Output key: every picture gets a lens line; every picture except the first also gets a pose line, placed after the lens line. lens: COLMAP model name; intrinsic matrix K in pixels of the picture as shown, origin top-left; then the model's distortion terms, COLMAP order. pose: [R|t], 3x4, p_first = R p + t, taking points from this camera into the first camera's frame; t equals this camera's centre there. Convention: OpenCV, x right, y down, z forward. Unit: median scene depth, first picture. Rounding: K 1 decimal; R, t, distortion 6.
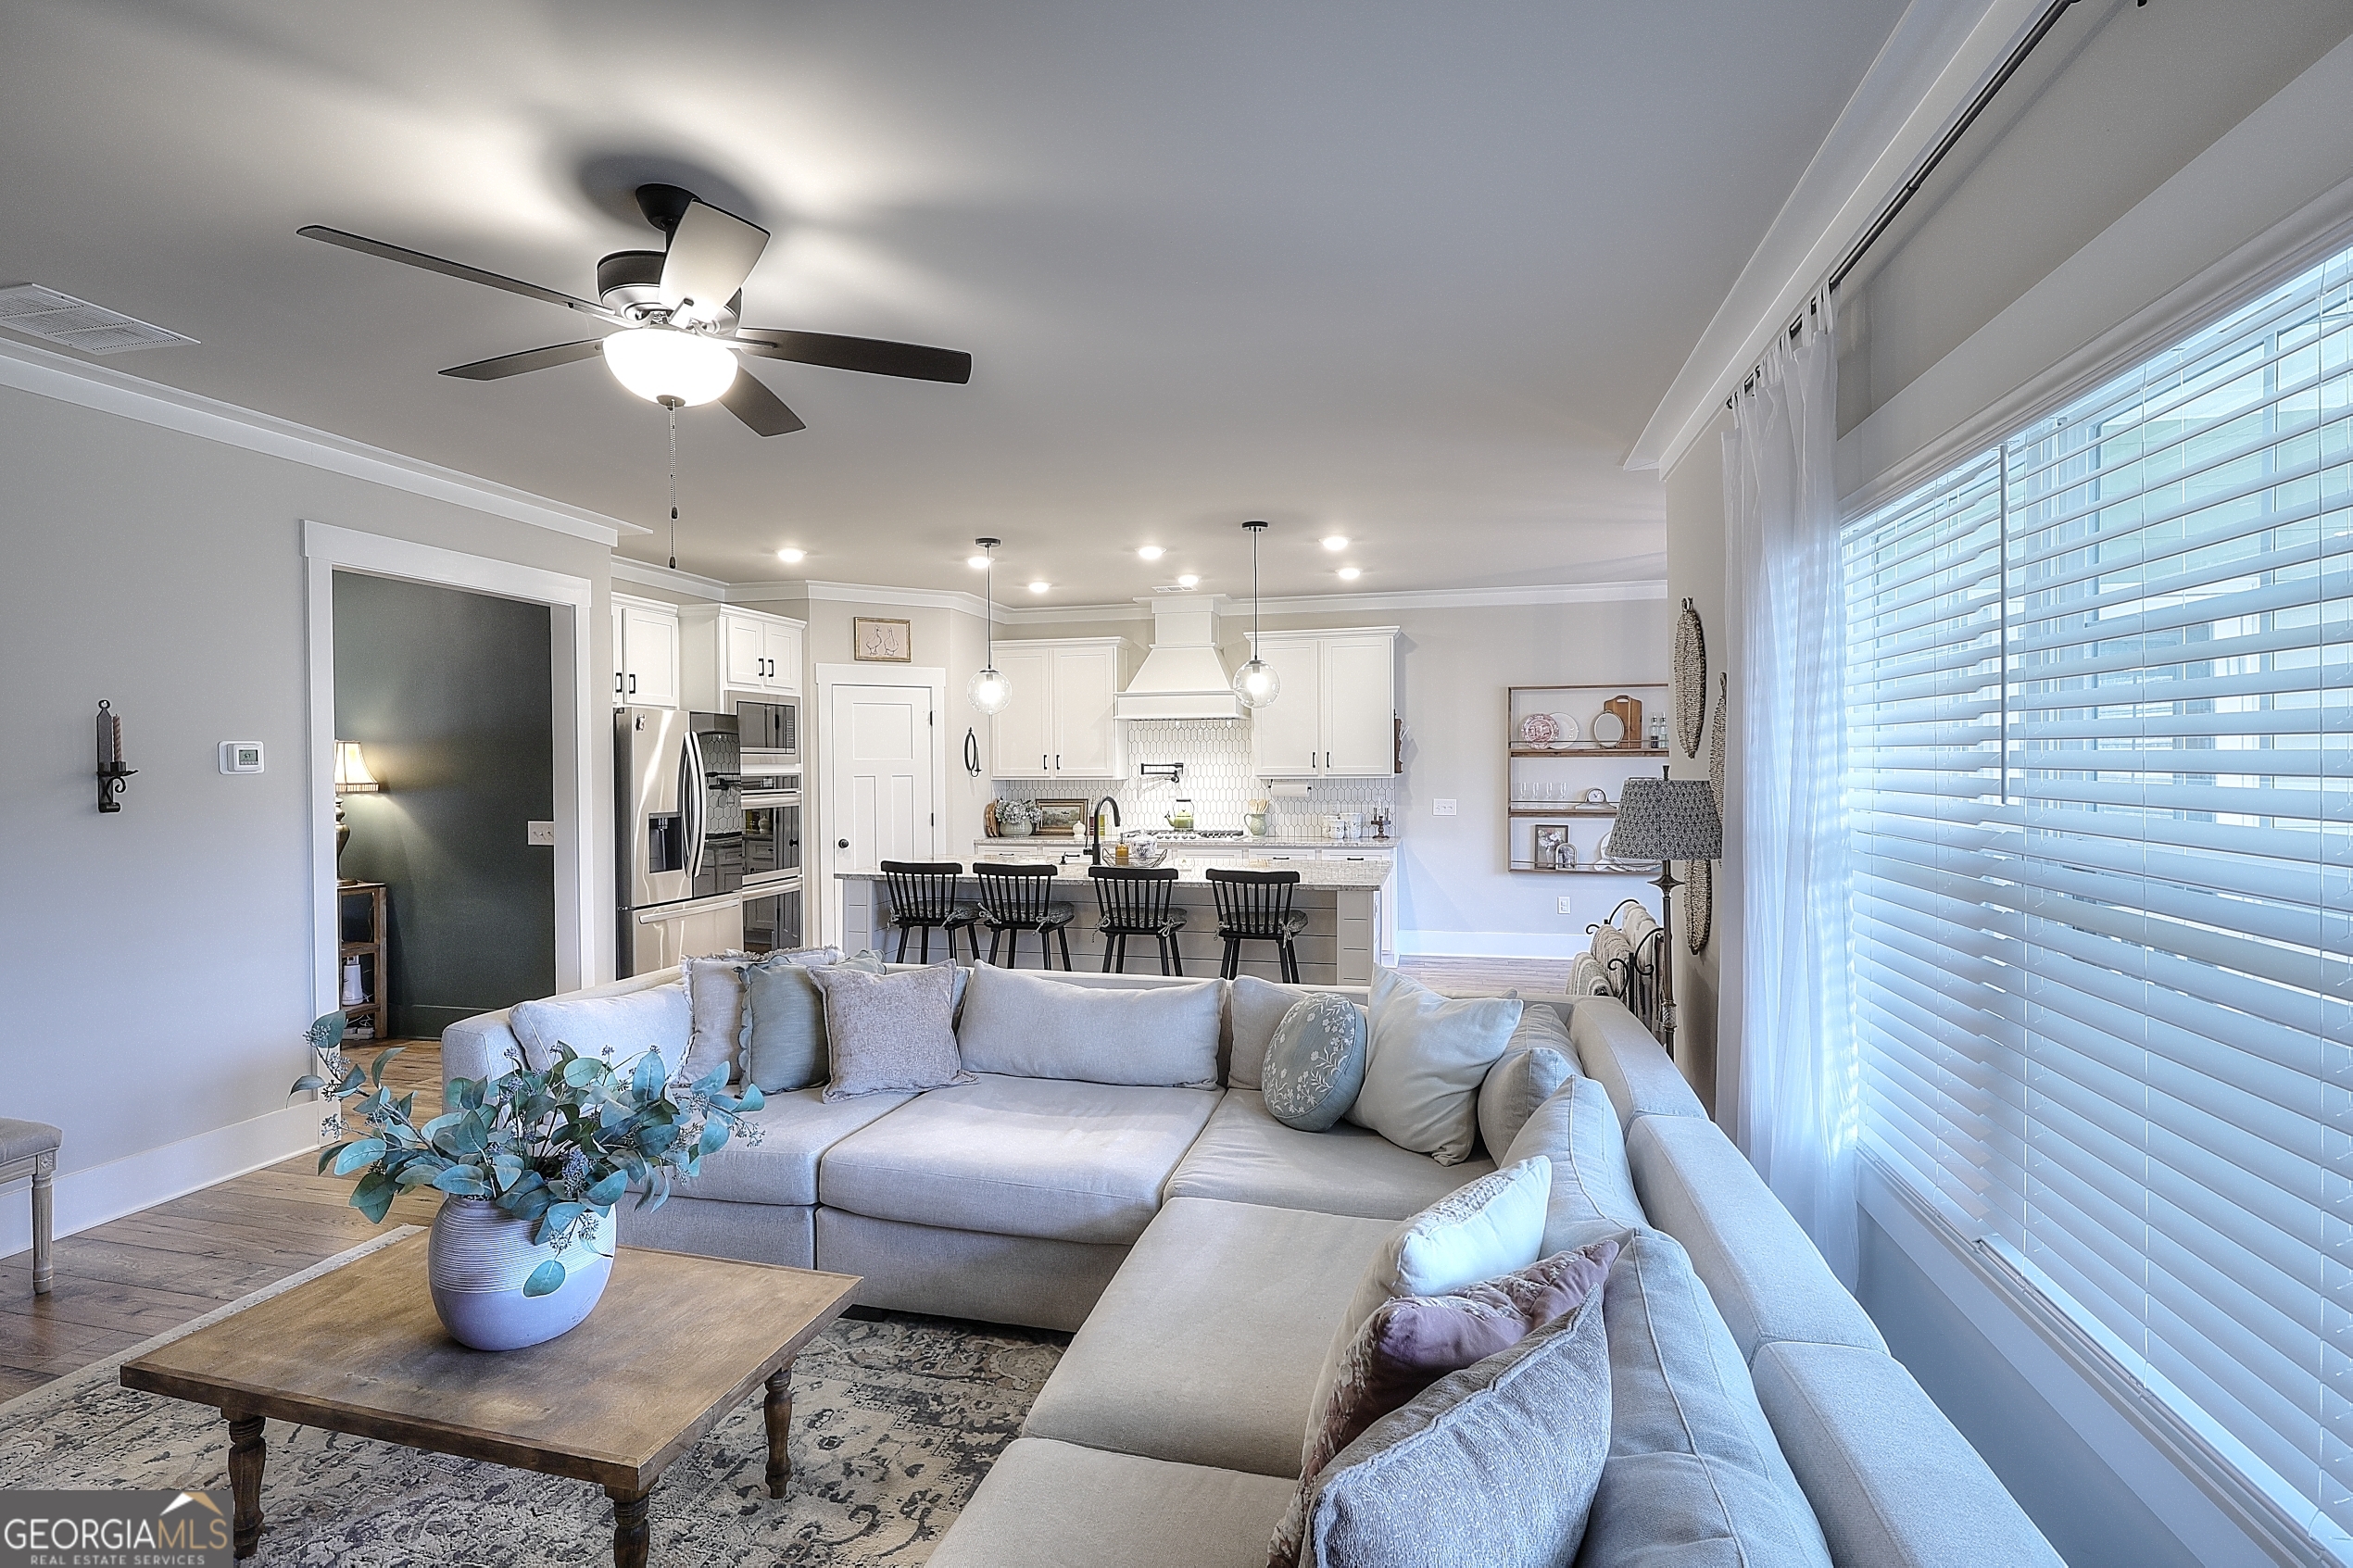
lens RADIAL K [[1085.0, 0, 1170.3], [0, 1085.0, 771.6], [0, 0, 1]] dist [0.000795, 0.000135]
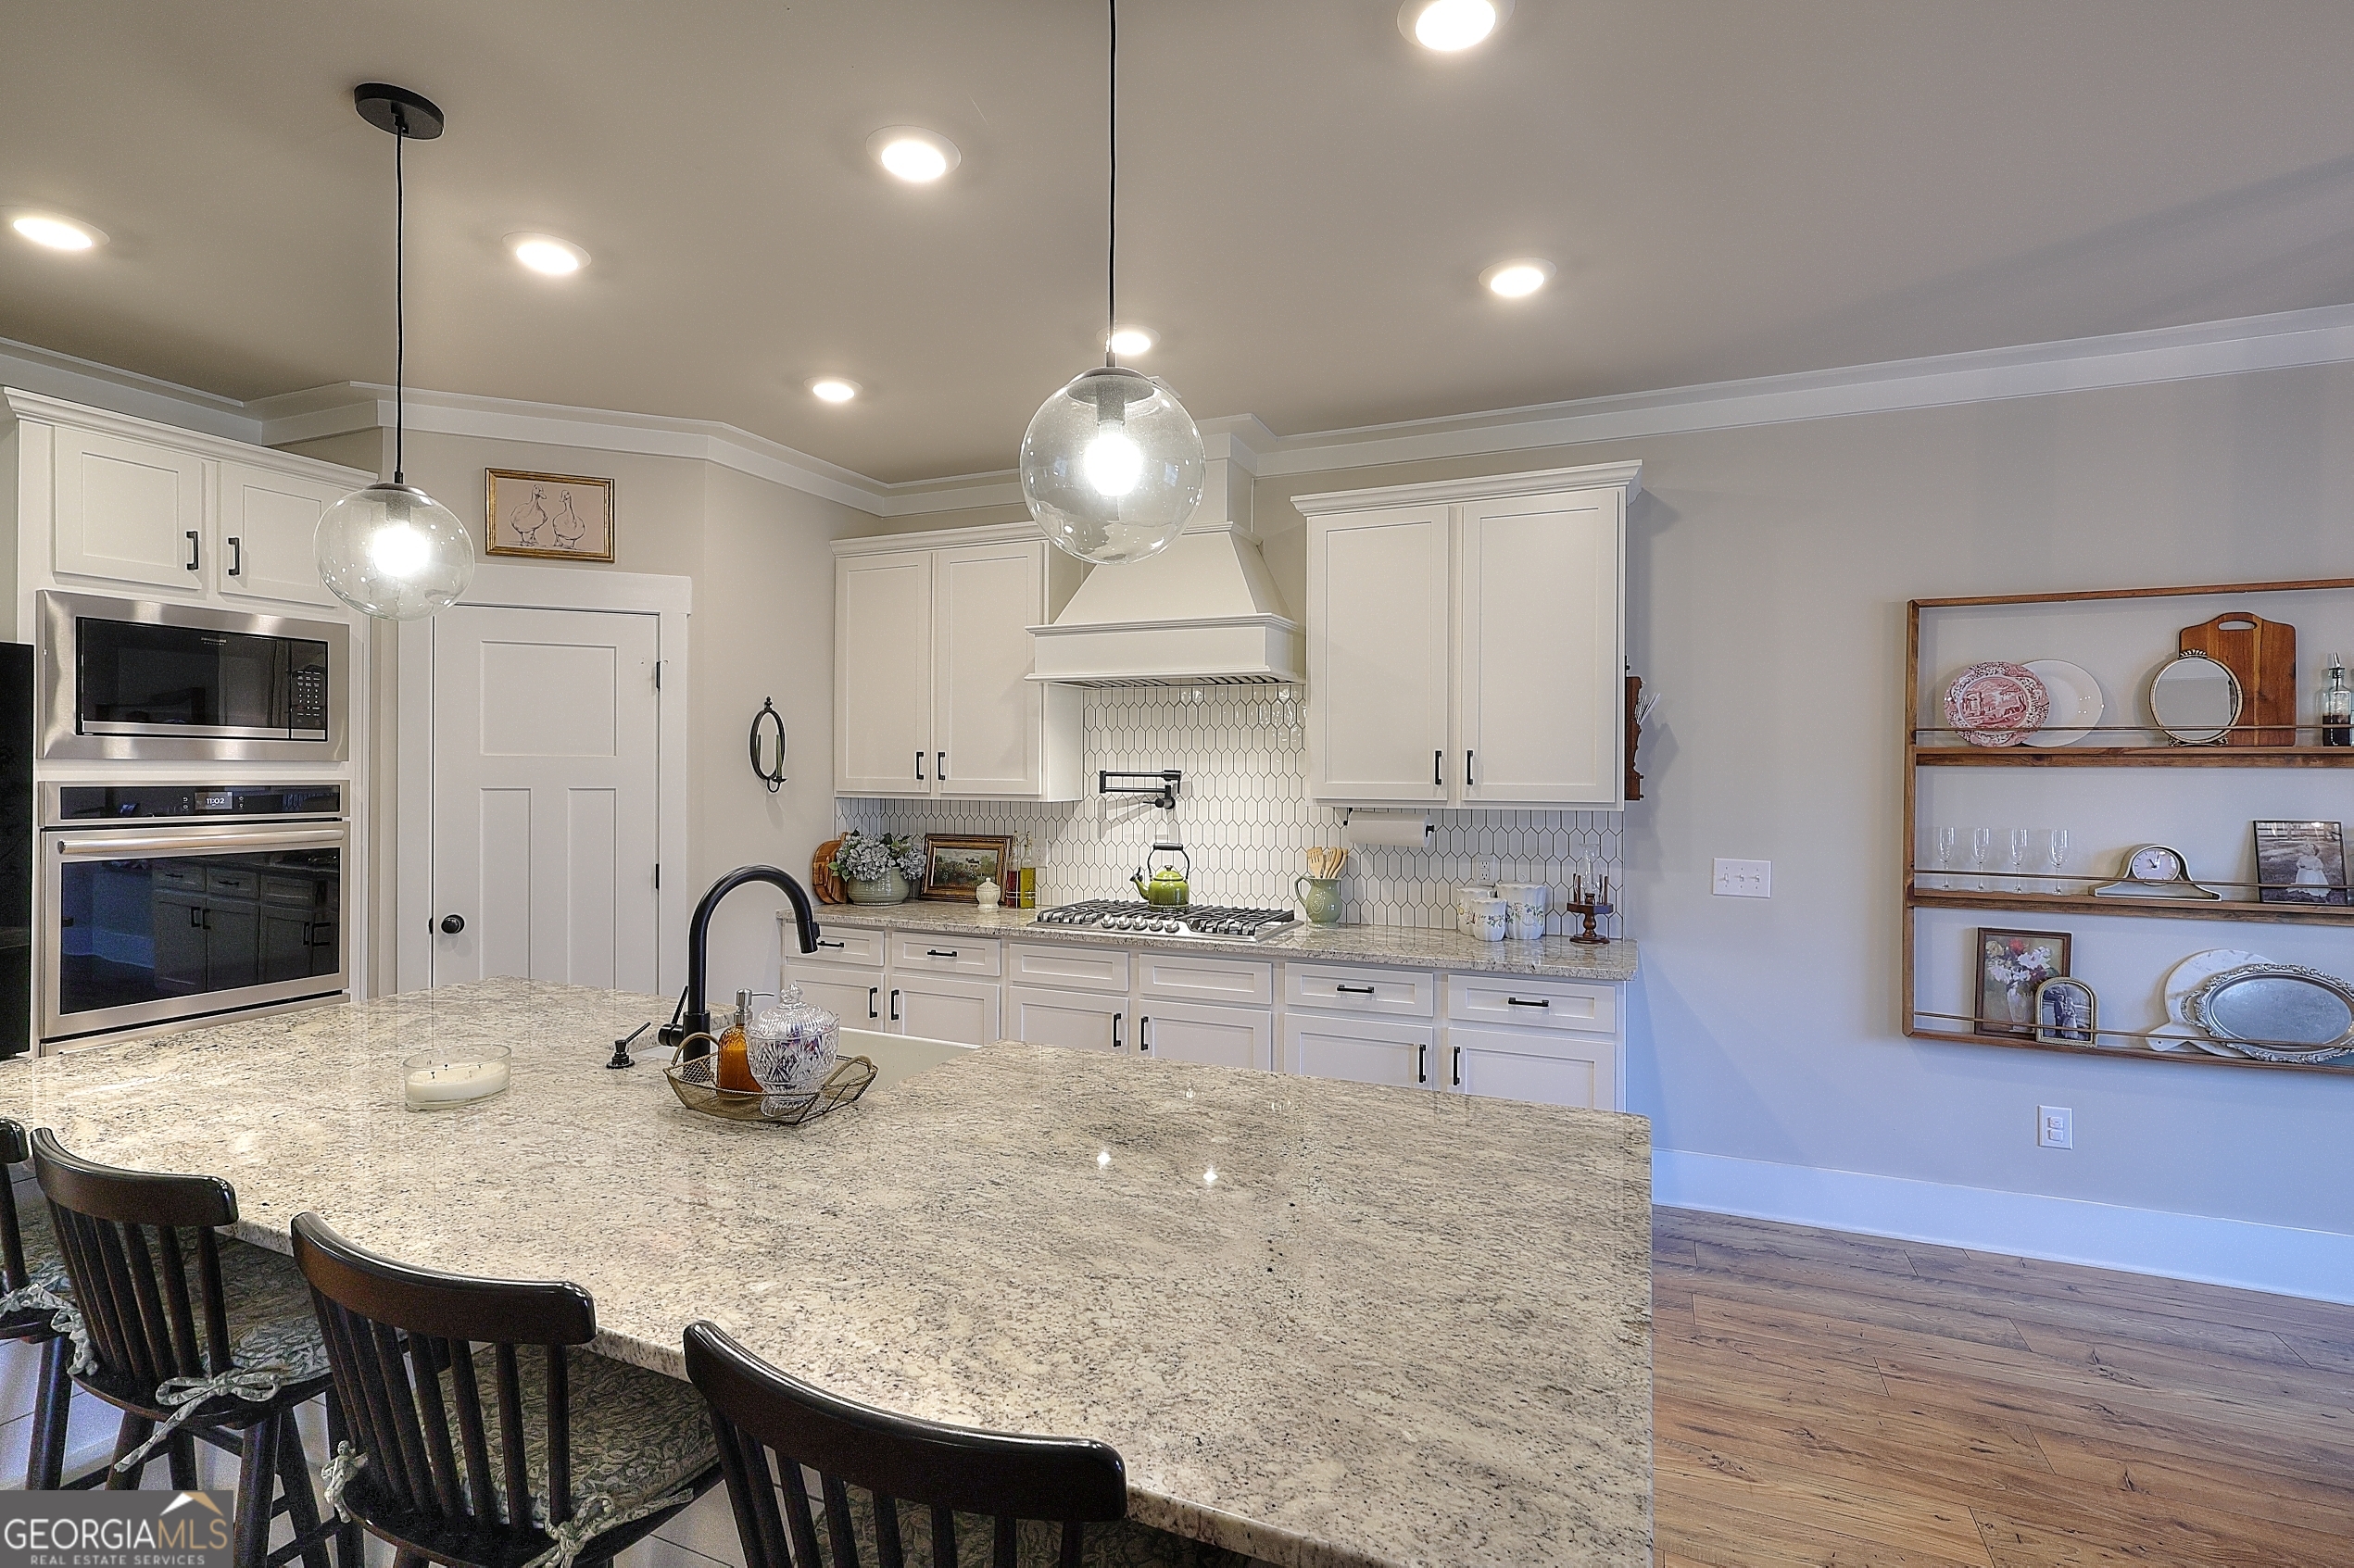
lens RADIAL K [[1085.4, 0, 1177.6], [0, 1085.4, 783.5], [0, 0, 1]] dist [0.000795, 0.000135]
pose [[0.987143, 0.013645, -0.159255, 0.097583], [-0.013247, 0.999906, 0.003556, -0.004176], [0.159289, -0.001400, 0.987231, 0.537242]]
